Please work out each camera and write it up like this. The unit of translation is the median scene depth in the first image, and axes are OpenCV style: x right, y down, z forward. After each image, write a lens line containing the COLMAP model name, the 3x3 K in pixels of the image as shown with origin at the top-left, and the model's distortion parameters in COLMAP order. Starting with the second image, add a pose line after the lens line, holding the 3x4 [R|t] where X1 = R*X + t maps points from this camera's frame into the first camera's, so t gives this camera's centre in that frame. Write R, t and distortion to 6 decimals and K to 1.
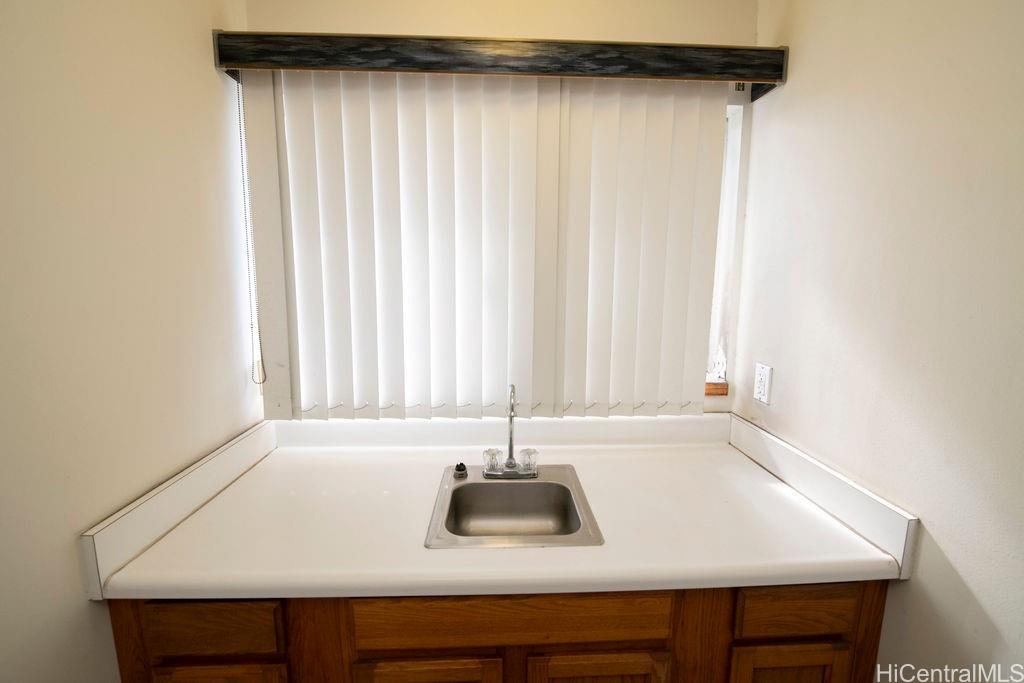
lens RADIAL K [[416.3, 0, 514.3], [0, 416.3, 336.0], [0, 0, 1]] dist [-0.002204, -0.007567]
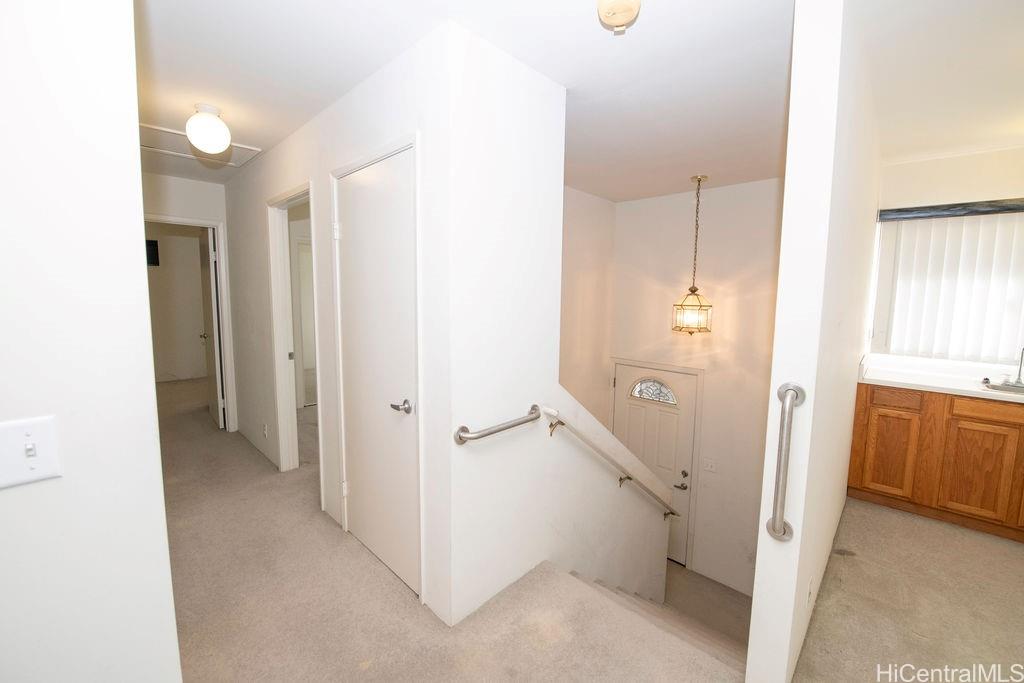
lens RADIAL K [[416.3, 0, 514.3], [0, 416.3, 336.0], [0, 0, 1]] dist [-0.002204, -0.007567]
pose [[0.689393, 0.077318, -0.720249, -0.331478], [-0.106242, 0.994327, 0.005049, 0.351288], [0.716554, 0.073040, 0.693697, -2.574406]]
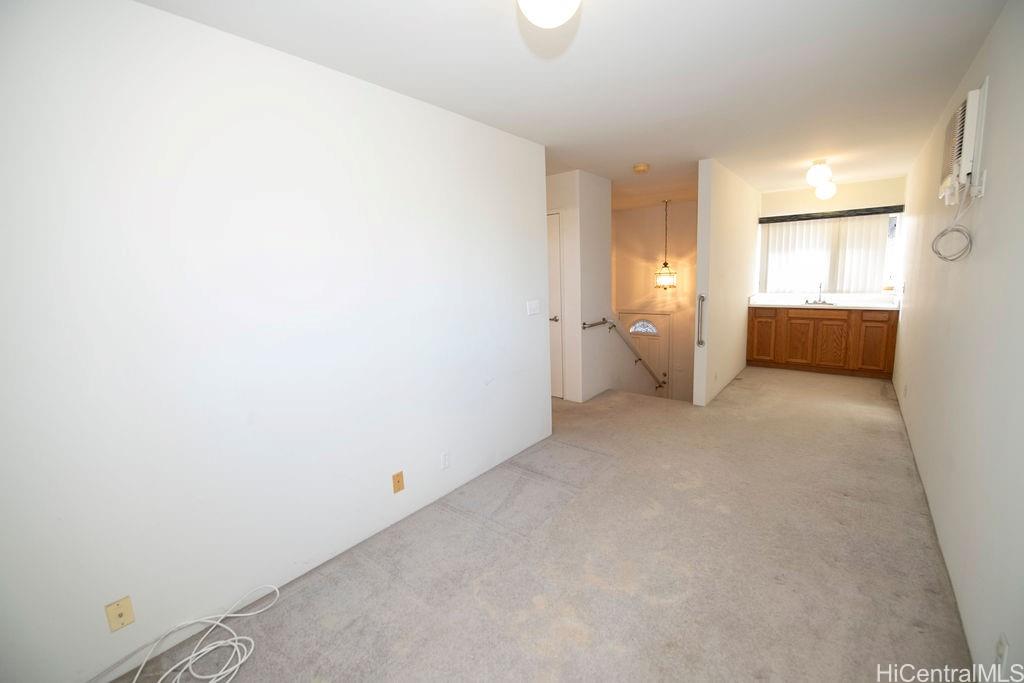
lens RADIAL K [[416.3, 0, 514.3], [0, 416.3, 336.0], [0, 0, 1]] dist [-0.002204, -0.007567]
pose [[0.740763, 0.066967, -0.668420, 0.611263], [-0.049693, 0.997755, 0.044890, 0.690246], [0.669926, -0.000037, 0.742428, -4.977863]]
